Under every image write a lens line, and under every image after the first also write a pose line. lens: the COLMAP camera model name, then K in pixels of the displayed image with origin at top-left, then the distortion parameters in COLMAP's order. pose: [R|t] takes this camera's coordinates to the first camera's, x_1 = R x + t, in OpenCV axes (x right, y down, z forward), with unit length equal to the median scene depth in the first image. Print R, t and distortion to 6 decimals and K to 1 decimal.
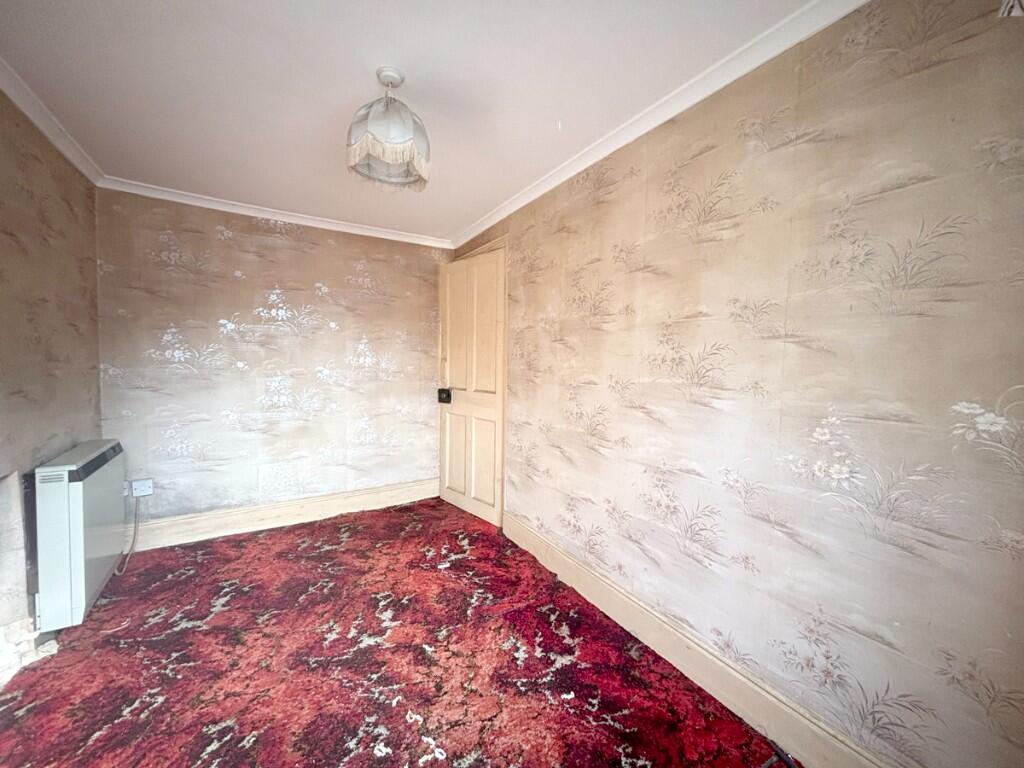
lens RADIAL K [[419.5, 0, 514.8], [0, 419.5, 383.4], [0, 0, 1]] dist [0.000619, 0.000833]
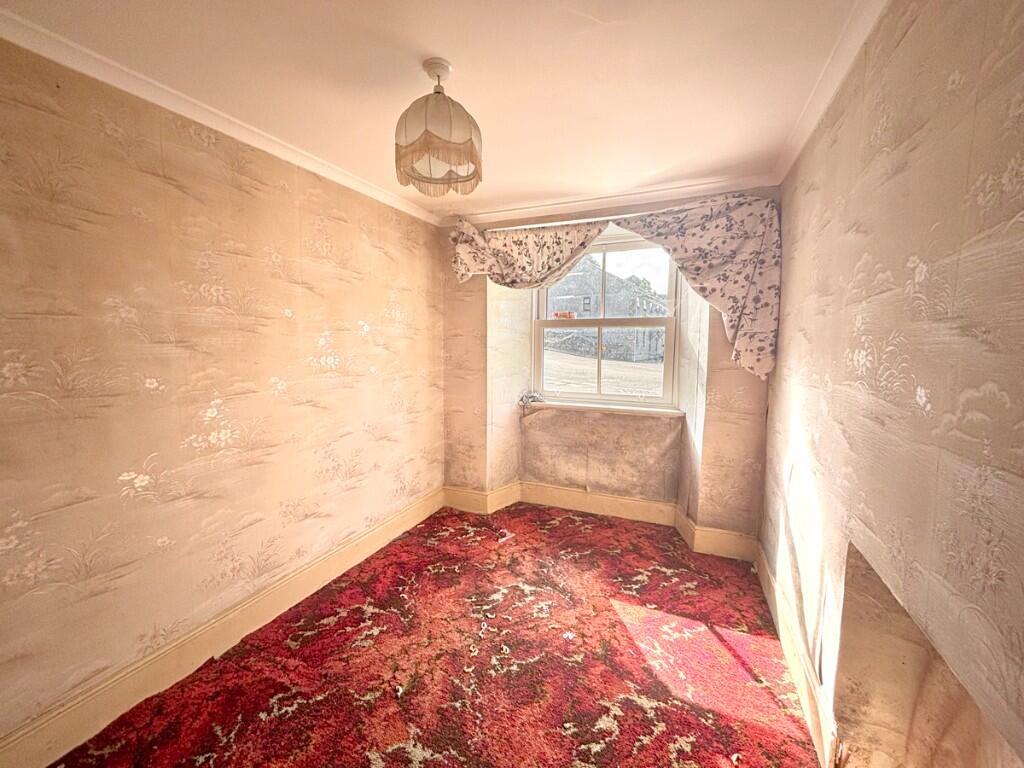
lens RADIAL K [[419.5, 0, 512.5], [0, 419.5, 382.0], [0, 0, 1]] dist [0.000619, 0.000833]
pose [[-0.590586, -0.095944, 0.801251, -1.082976], [0.036363, 0.988734, 0.145196, -0.164264], [-0.806155, 0.114887, -0.580444, 1.340258]]
